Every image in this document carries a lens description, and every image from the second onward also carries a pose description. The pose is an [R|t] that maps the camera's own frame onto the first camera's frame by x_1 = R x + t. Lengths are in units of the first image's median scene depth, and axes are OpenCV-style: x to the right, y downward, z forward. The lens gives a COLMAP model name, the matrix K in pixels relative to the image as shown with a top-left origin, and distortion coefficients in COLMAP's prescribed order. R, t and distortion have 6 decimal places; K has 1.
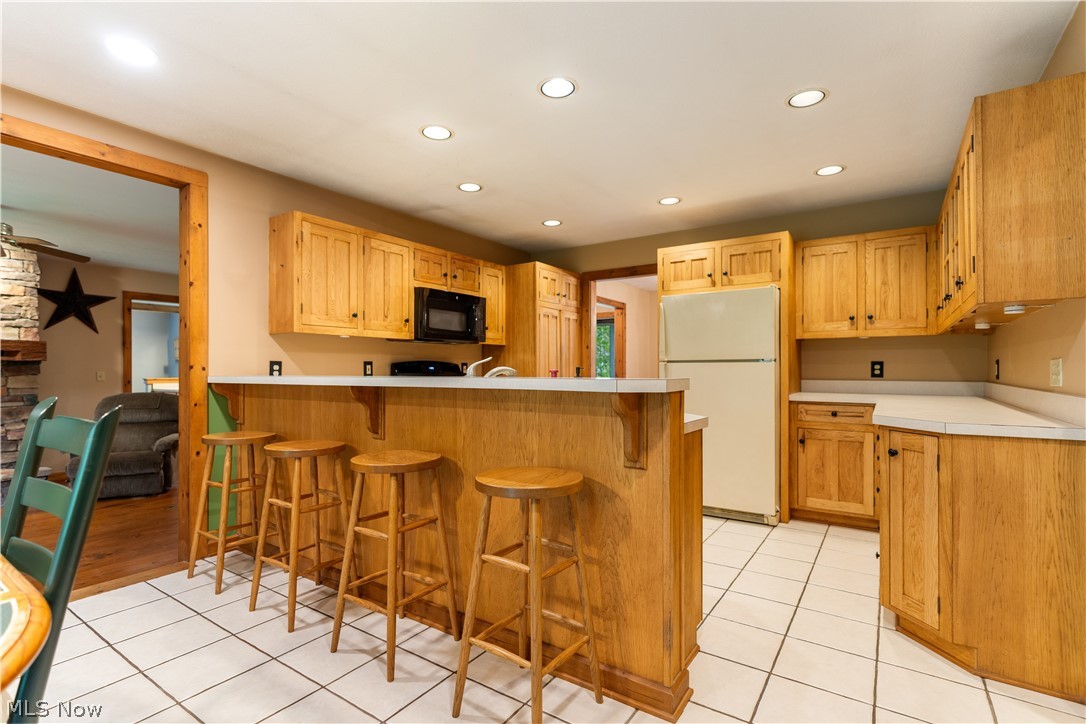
lens RADIAL K [[515.5, 0, 544.3], [0, 515.5, 366.6], [0, 0, 1]] dist [-0.000265, 0.000208]
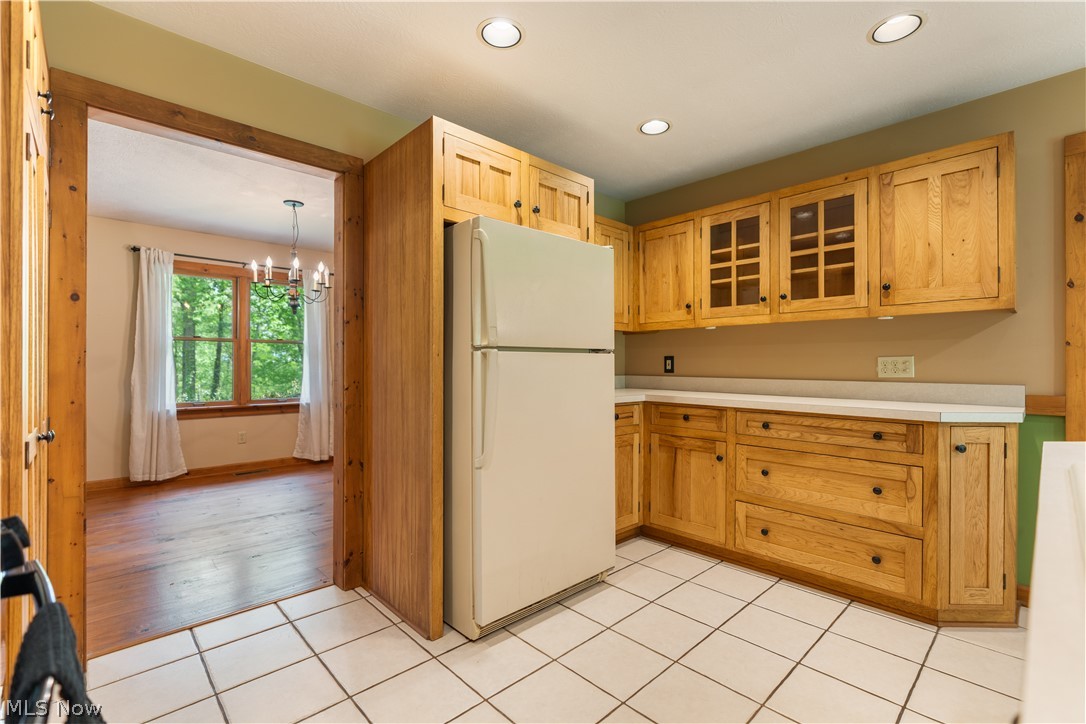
lens RADIAL K [[484.9, 0, 546.4], [0, 484.9, 362.2], [0, 0, 1]] dist [-0.000640, 0.000337]
pose [[0.212088, 0.004759, 0.977239, -0.221626], [-0.006941, 0.999970, -0.003363, 0.005724], [-0.977226, -0.006069, 0.212114, 0.877050]]
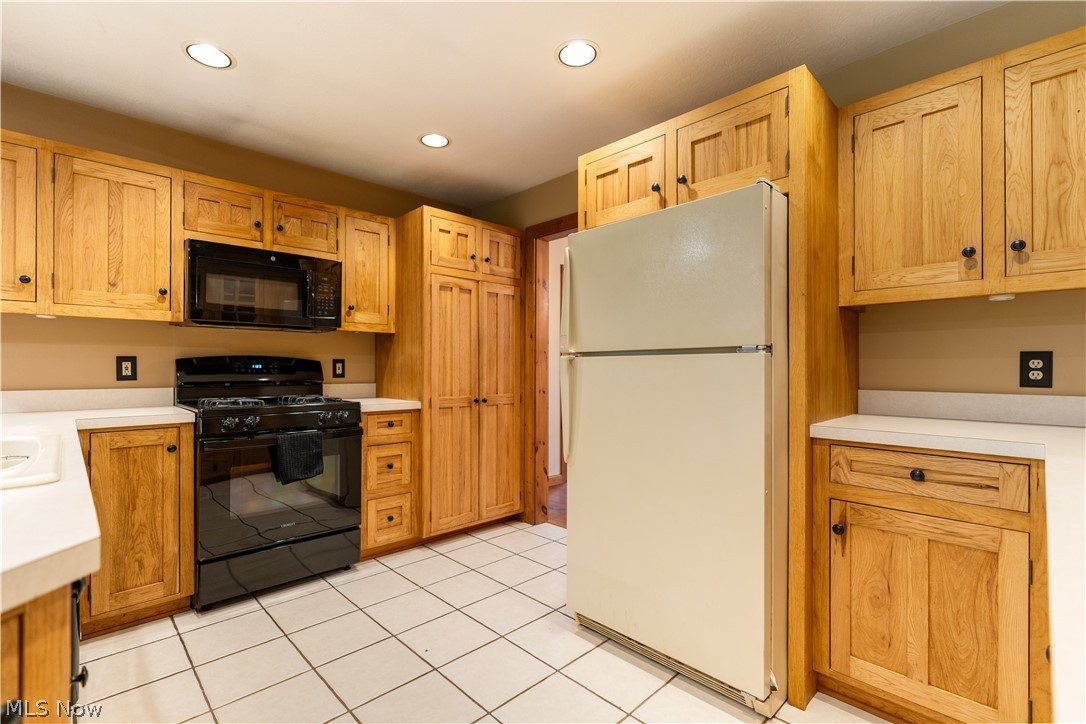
lens RADIAL K [[489.9, 0, 543.6], [0, 489.9, 366.0], [0, 0, 1]] dist [-0.002266, 0.000461]
pose [[0.979264, -0.000169, -0.202590, 0.320465], [0.000340, 1.000000, 0.000809, 0.002192], [0.202590, -0.000862, 0.979263, 0.509277]]
